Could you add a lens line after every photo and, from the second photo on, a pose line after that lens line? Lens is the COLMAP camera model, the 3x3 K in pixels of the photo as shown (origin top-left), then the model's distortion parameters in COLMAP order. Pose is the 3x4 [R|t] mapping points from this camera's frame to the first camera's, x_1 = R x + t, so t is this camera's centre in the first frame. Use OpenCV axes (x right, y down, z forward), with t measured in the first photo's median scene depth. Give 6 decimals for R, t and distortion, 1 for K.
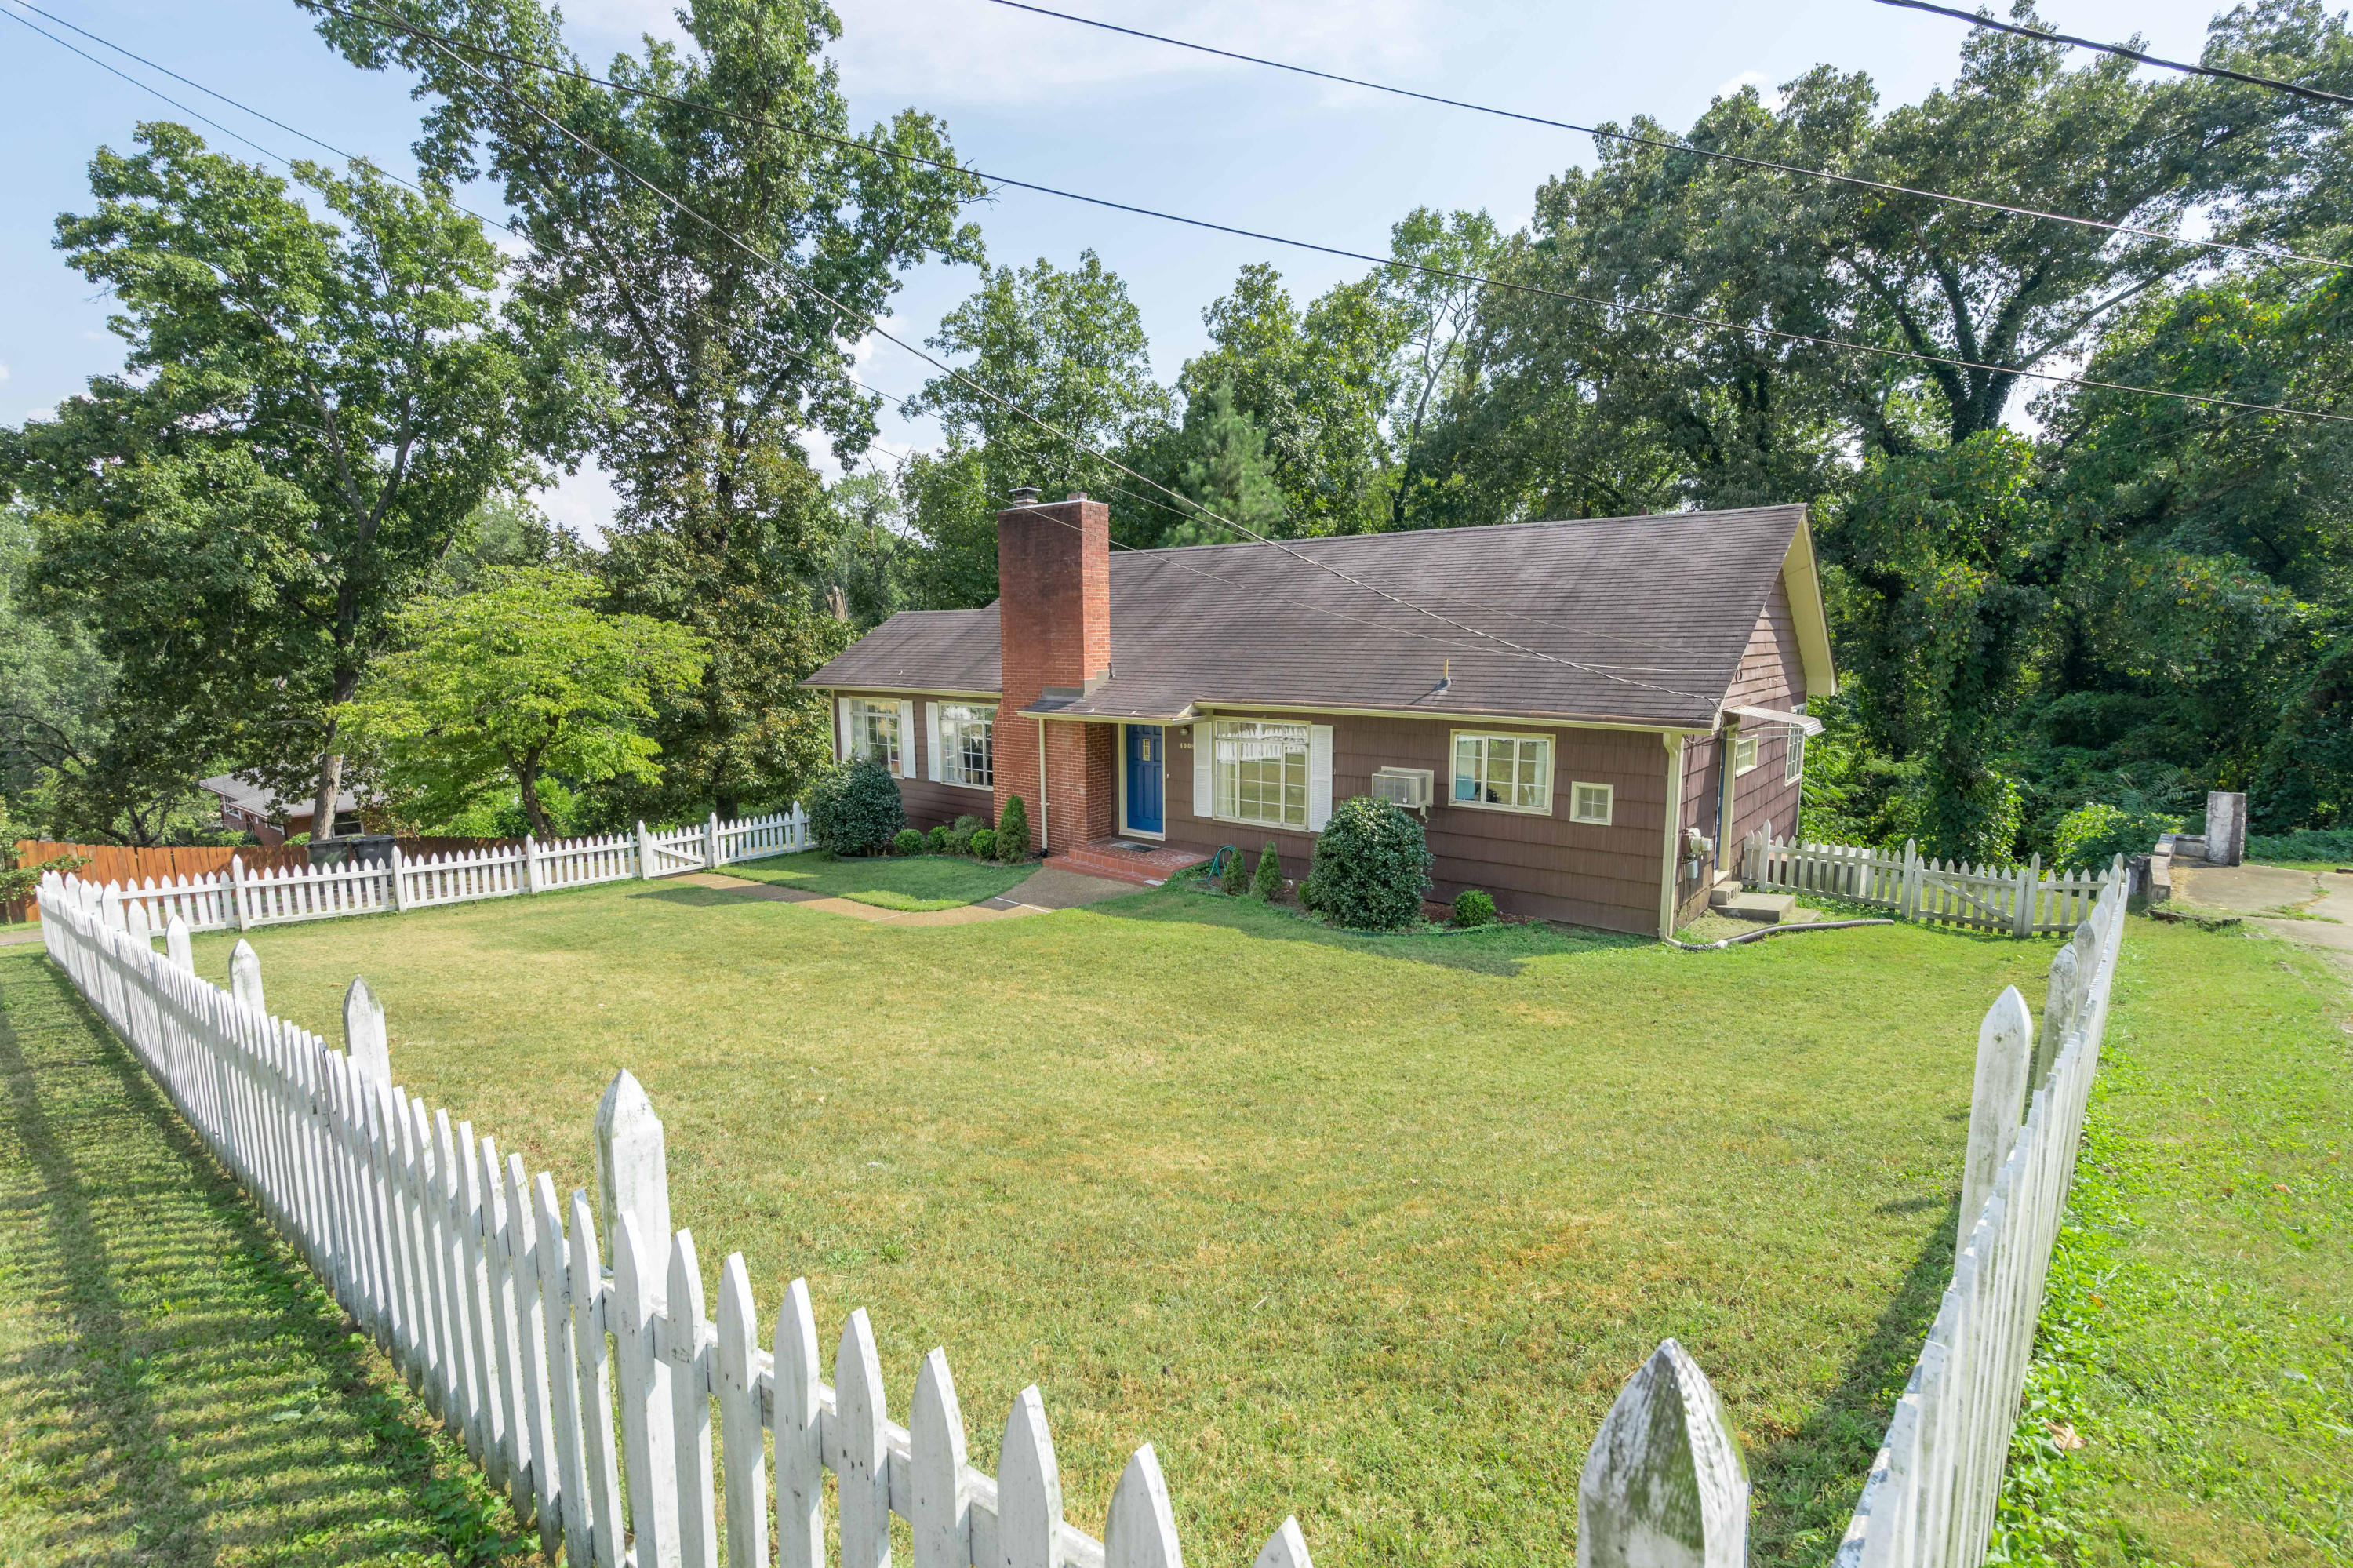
lens RADIAL K [[1080.1, 0, 1188.7], [0, 1080.1, 784.3], [0, 0, 1]] dist [-0.008880, 0.001248]
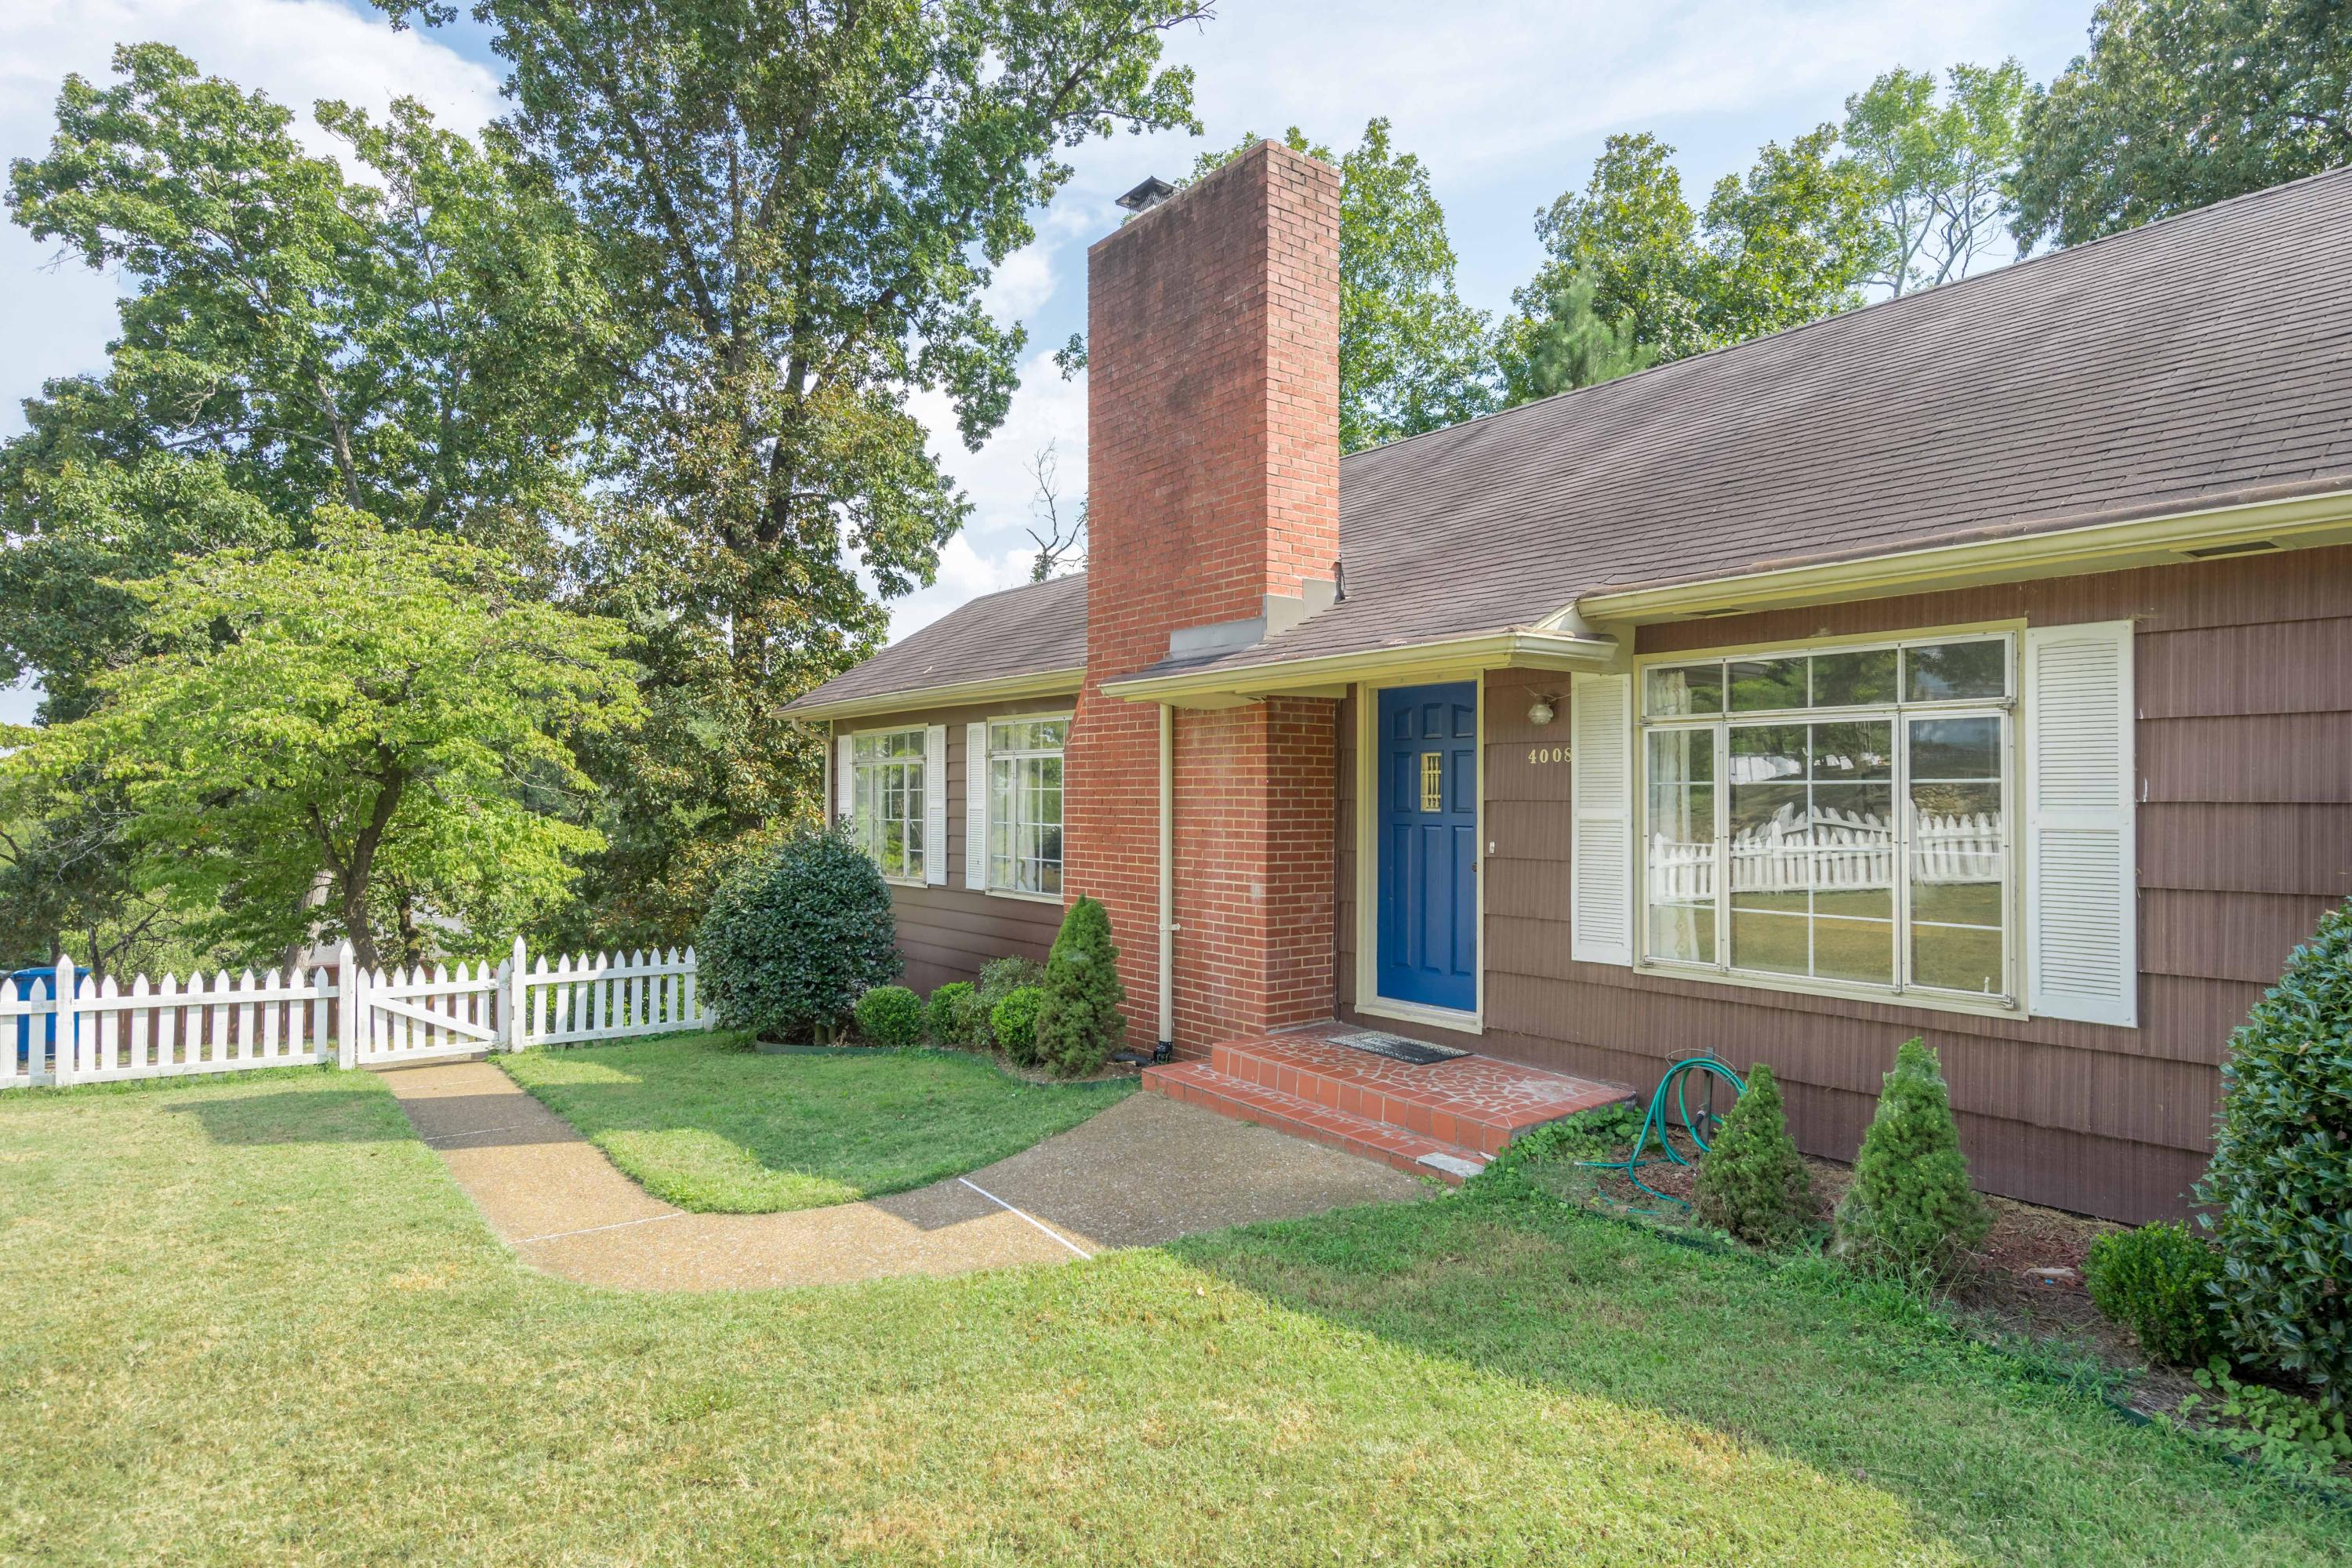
lens RADIAL K [[1300.1, 0, 1187.9], [0, 1300.1, 869.7], [0, 0, 1]] dist [-0.024338, -0.000210]
pose [[0.972770, 0.015074, -0.231280, -0.010934], [-0.034235, 0.996282, -0.079063, 0.021698], [0.229229, 0.084828, 0.969669, 0.342429]]
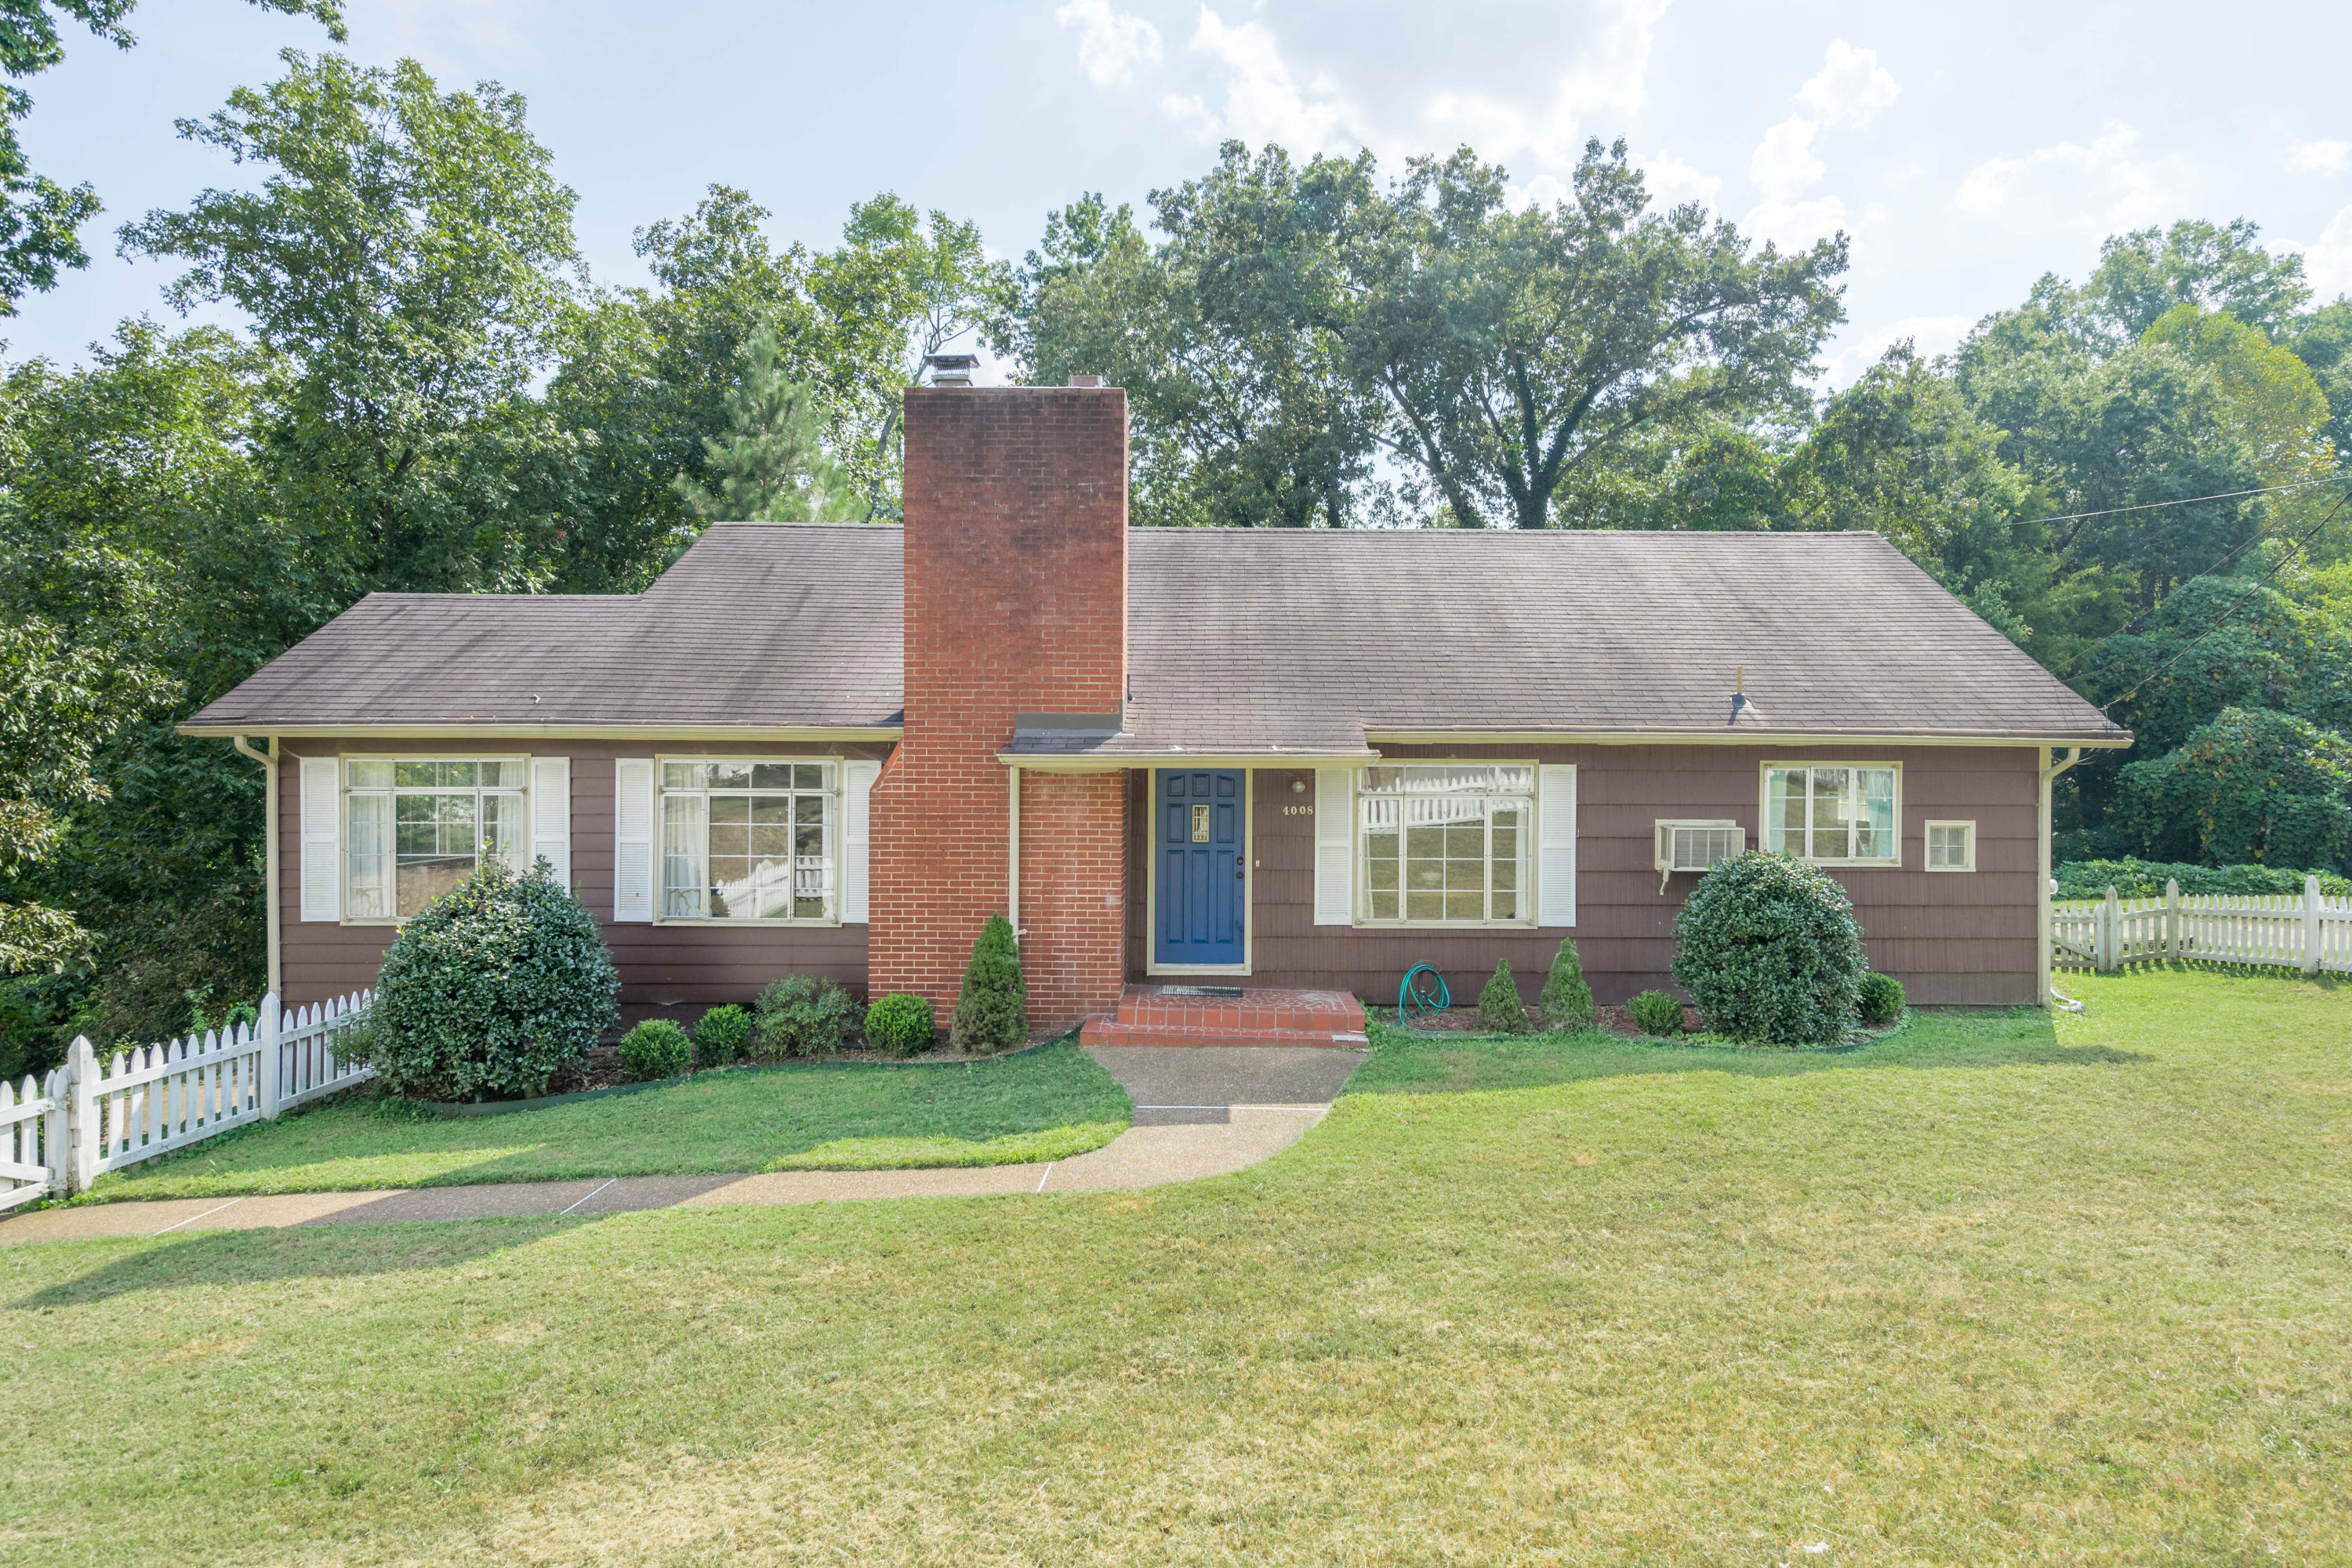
lens RADIAL K [[1286.2, 0, 1272.3], [0, 1286.2, 781.5], [0, 0, 1]] dist [-0.001321, -0.000359]
pose [[0.763997, 0.003578, 0.645210, -0.281482], [0.080934, 0.991555, -0.101334, 0.011953], [-0.640124, 0.129639, 0.757255, 0.271905]]
